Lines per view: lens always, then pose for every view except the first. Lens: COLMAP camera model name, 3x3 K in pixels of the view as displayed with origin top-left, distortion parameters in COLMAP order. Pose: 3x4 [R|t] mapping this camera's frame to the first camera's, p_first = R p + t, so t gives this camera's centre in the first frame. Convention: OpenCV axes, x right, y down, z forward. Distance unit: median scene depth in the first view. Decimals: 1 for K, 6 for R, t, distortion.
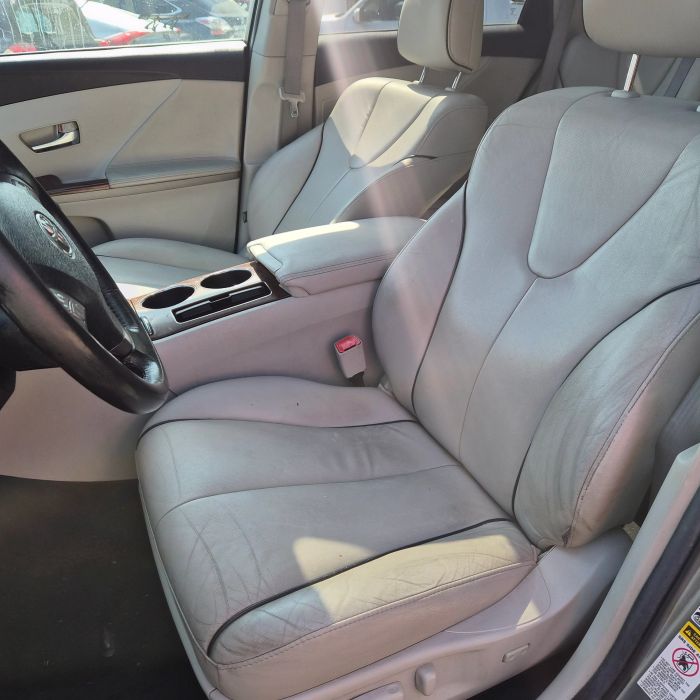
lens RADIAL K [[582.5, 0, 357.0], [0, 582.5, 348.3], [0, 0, 1]] dist [0.046234, -0.104852]
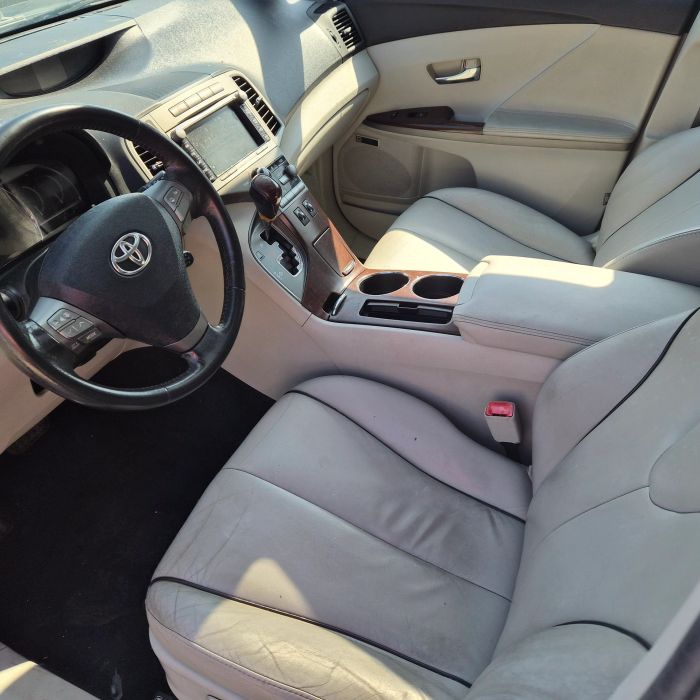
lens RADIAL K [[582.5, 0, 357.0], [0, 582.5, 348.3], [0, 0, 1]] dist [0.046234, -0.104852]
pose [[0.654527, 0.454788, -0.603955, 0.344983], [-0.336867, 0.890593, 0.305556, -0.295721], [0.676842, 0.003458, 0.736120, 0.195743]]
